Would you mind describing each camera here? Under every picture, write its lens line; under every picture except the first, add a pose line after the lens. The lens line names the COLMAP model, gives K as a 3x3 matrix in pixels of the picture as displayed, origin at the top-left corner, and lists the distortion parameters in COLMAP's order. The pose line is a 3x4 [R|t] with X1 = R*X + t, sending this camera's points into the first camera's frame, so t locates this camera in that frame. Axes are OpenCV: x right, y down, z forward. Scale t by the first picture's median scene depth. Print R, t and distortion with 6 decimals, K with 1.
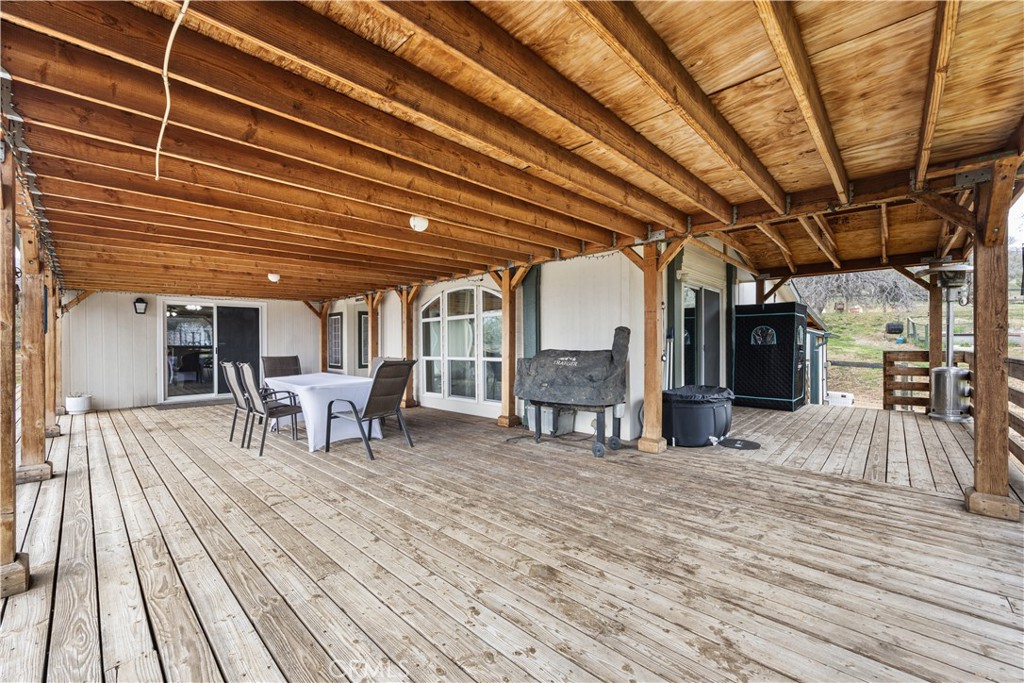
lens RADIAL K [[421.3, 0, 516.0], [0, 421.3, 344.1], [0, 0, 1]] dist [0.001497, 0.000133]
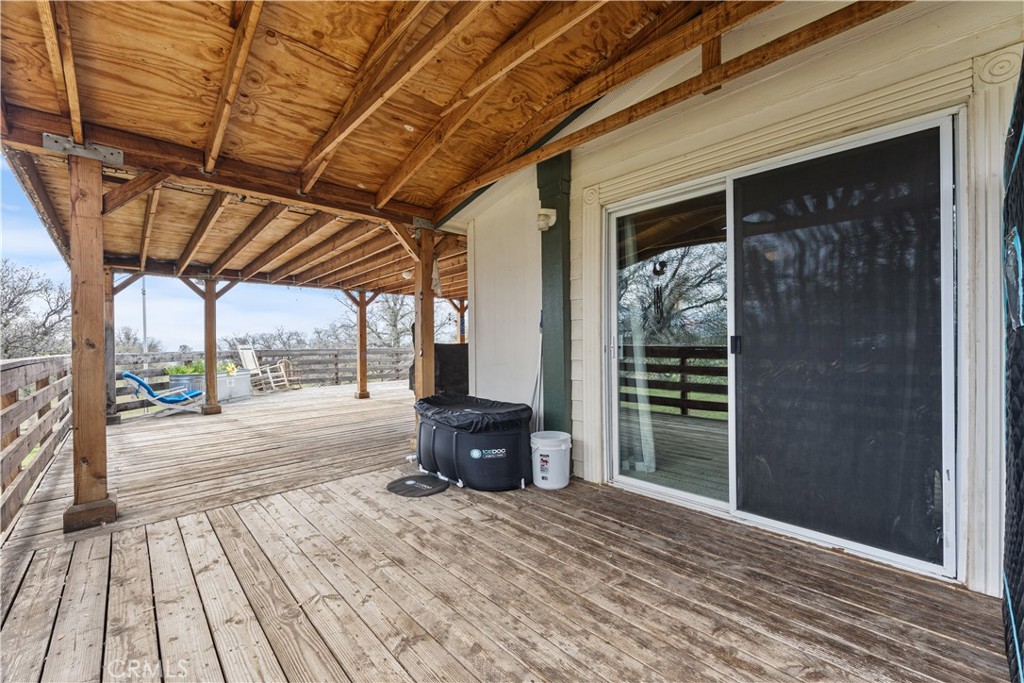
lens RADIAL K [[413.2, 0, 513.9], [0, 413.2, 343.5], [0, 0, 1]] dist [0.000272, 0.000198]
pose [[-0.058452, 0.007093, -0.998265, 1.683276], [0.006970, 0.999953, 0.006697, 0.007430], [0.998266, -0.006566, -0.058498, 1.687839]]
